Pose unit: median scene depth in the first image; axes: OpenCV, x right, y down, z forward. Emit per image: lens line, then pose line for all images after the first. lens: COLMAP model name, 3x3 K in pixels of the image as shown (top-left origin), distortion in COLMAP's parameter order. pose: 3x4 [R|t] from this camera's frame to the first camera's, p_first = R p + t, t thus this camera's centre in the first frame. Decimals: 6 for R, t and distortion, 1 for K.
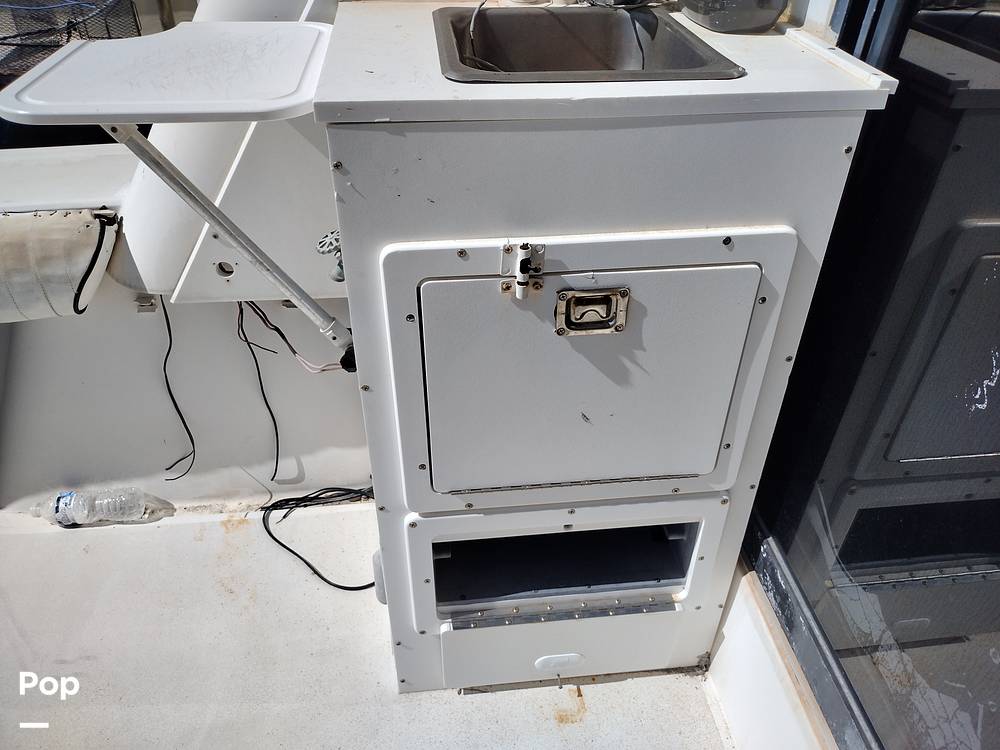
lens RADIAL K [[775.2, 0, 485.0], [0, 775.2, 387.0], [0, 0, 1]] dist [0.043678, -0.064636]
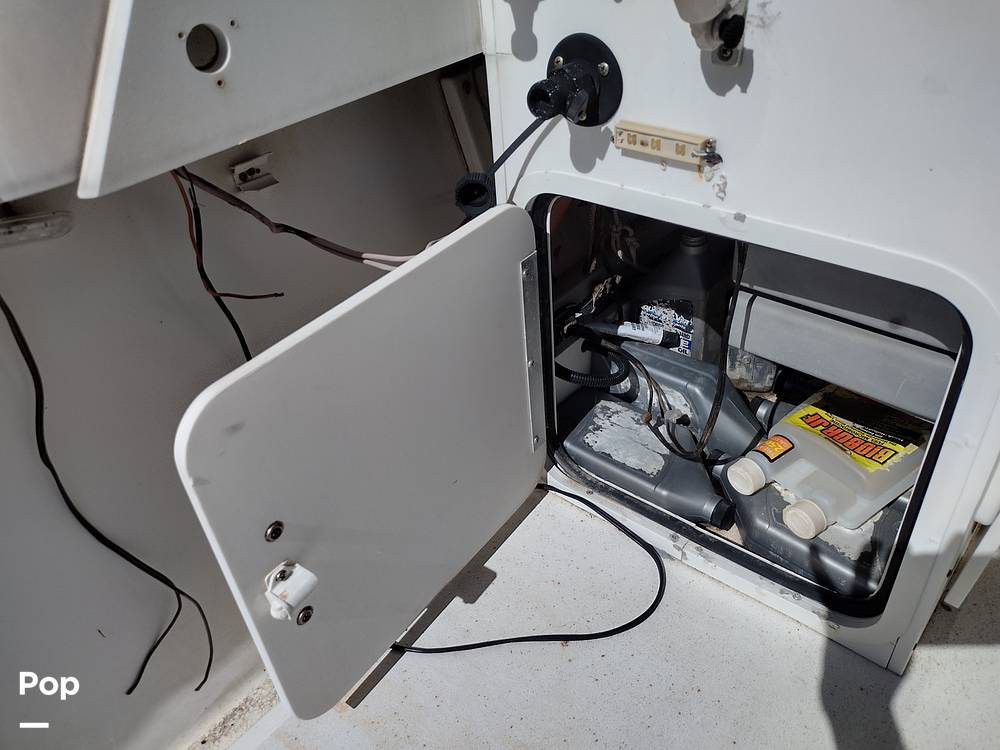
lens RADIAL K [[781.9, 0, 492.7], [0, 781.9, 369.0], [0, 0, 1]] dist [0.051366, -0.071551]
pose [[0.736115, -0.466637, 0.490291, -0.570823], [0.485414, 0.868768, 0.098062, 0.012261], [-0.471708, 0.165809, 0.866025, 0.745548]]
